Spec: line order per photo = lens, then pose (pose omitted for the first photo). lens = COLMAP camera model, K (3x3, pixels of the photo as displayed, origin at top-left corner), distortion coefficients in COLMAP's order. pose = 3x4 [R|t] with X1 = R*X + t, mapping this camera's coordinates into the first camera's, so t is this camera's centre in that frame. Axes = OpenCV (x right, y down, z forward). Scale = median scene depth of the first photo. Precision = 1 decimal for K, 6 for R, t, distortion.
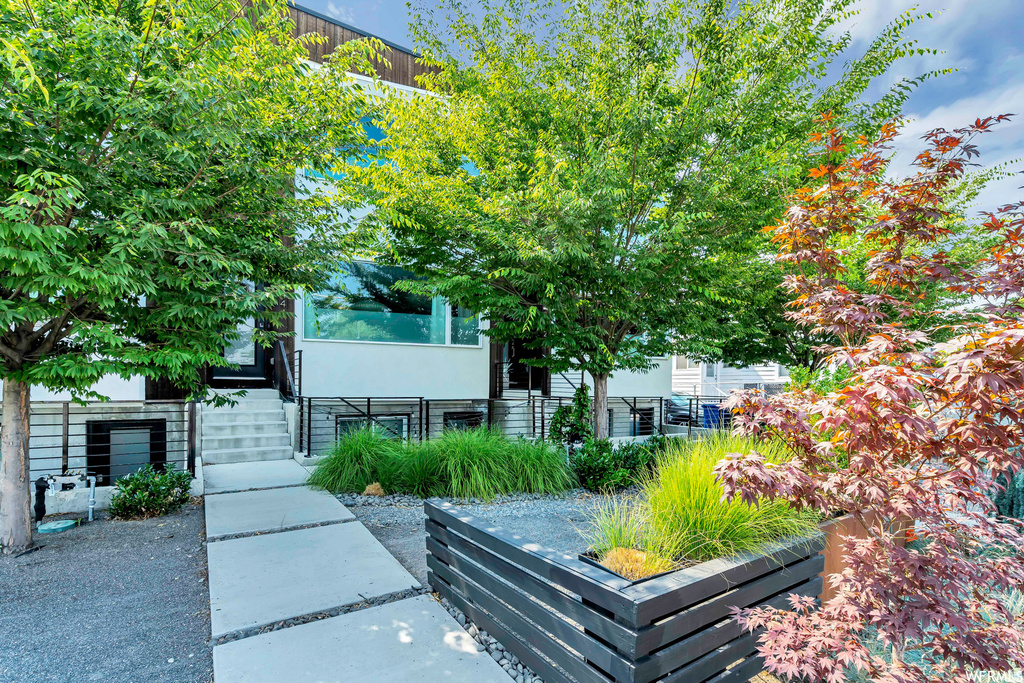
lens RADIAL K [[456.4, 0, 512.0], [0, 456.4, 341.5], [0, 0, 1]] dist [0.009094, -0.000280]
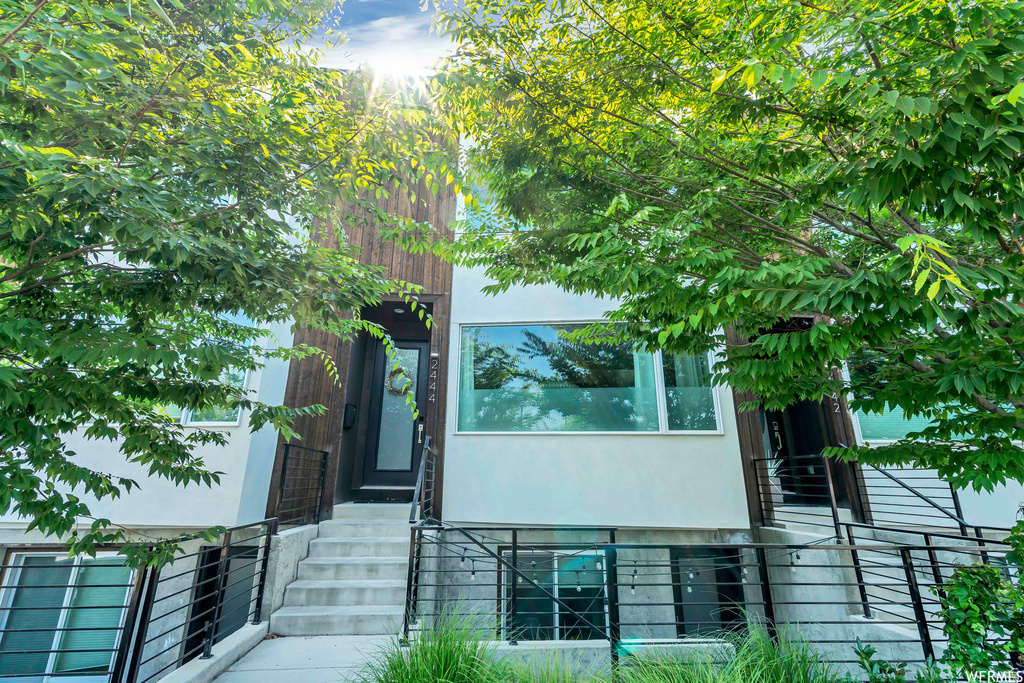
lens RADIAL K [[456.4, 0, 512.0], [0, 456.4, 341.5], [0, 0, 1]] dist [0.009094, -0.000280]
pose [[0.880601, -0.141819, -0.452138, -0.021140], [0.042677, 0.974022, -0.222396, 0.016910], [0.471933, 0.176546, 0.863777, 0.326005]]
